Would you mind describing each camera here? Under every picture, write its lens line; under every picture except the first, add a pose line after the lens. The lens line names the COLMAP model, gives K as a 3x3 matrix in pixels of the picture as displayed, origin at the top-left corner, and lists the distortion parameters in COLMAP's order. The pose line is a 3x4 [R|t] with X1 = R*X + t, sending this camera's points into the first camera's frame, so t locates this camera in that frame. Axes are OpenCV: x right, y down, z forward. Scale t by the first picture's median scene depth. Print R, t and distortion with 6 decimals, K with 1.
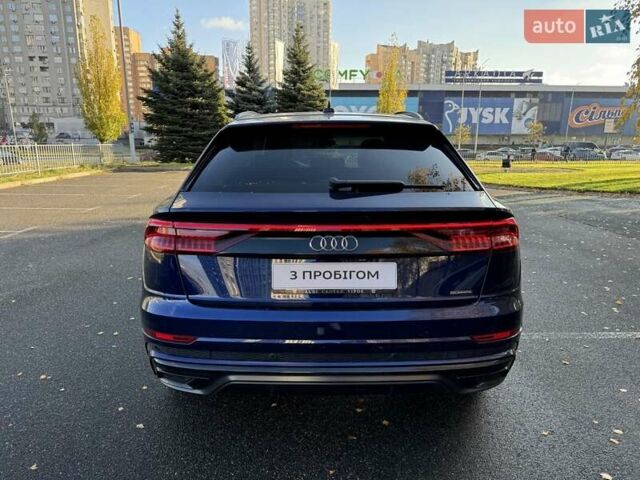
lens RADIAL K [[480.8, 0, 320.0], [0, 480.8, 240.0], [0, 0, 1]] dist [0.014062, -0.004881]
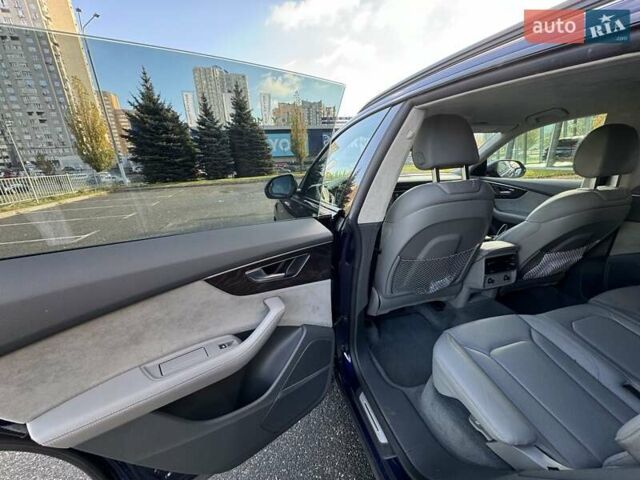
lens RADIAL K [[259.8, 0, 317.0], [0, 259.8, 238.1], [0, 0, 1]] dist [-0.000660, 0.000040]
pose [[0.965090, -0.123762, 0.230832, -0.049208], [0.103557, 0.989810, 0.097732, -0.025506], [-0.240576, -0.070416, 0.968073, 0.136271]]
